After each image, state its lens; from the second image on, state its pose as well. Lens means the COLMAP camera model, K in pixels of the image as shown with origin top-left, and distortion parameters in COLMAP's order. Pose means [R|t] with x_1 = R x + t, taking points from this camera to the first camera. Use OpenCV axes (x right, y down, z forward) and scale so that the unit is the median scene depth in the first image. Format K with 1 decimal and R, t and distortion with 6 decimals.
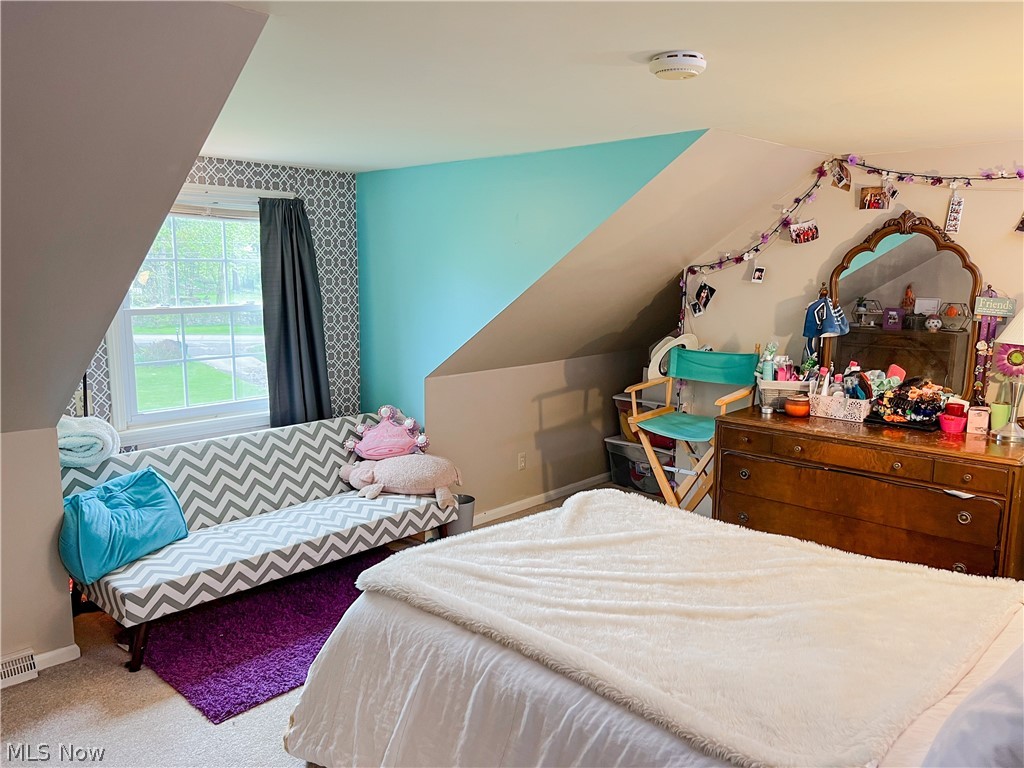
lens RADIAL K [[794.8, 0, 511.6], [0, 794.8, 385.3], [0, 0, 1]] dist [-0.027099, 0.010119]
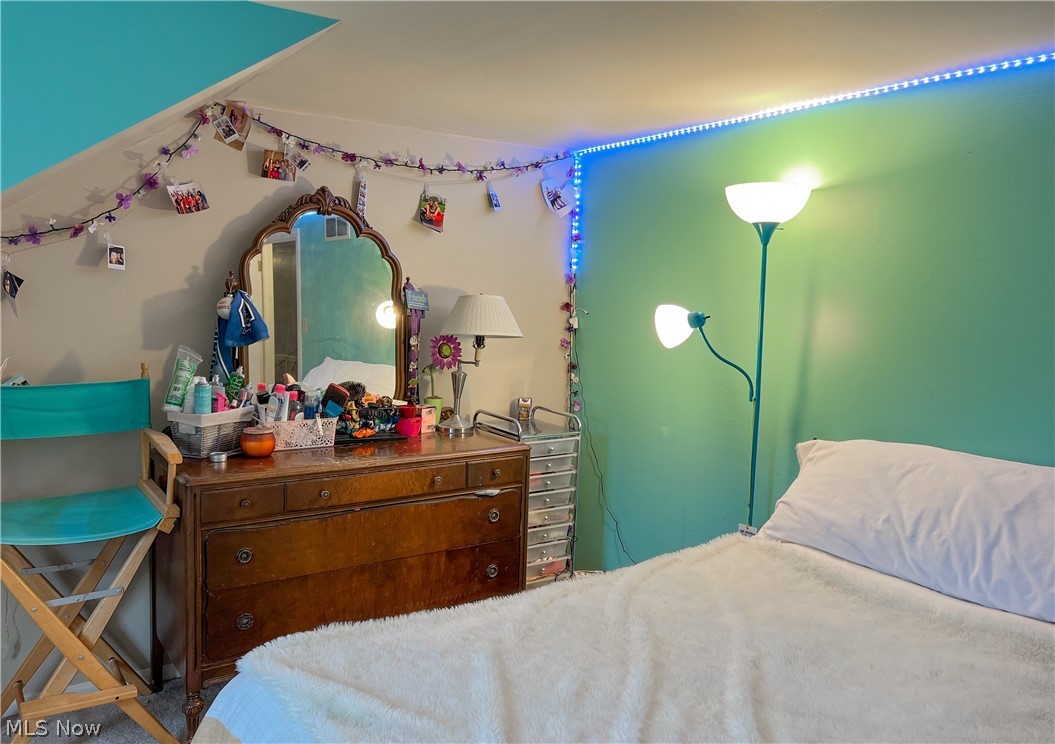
lens RADIAL K [[808.3, 0, 527.4], [0, 808.3, 373.2], [0, 0, 1]] dist [-0.012663, -0.007200]
pose [[0.182716, -0.077723, 0.980089, -0.301459], [0.134669, 0.989453, 0.053360, -0.040850], [-0.973899, 0.122238, 0.191256, 0.628443]]
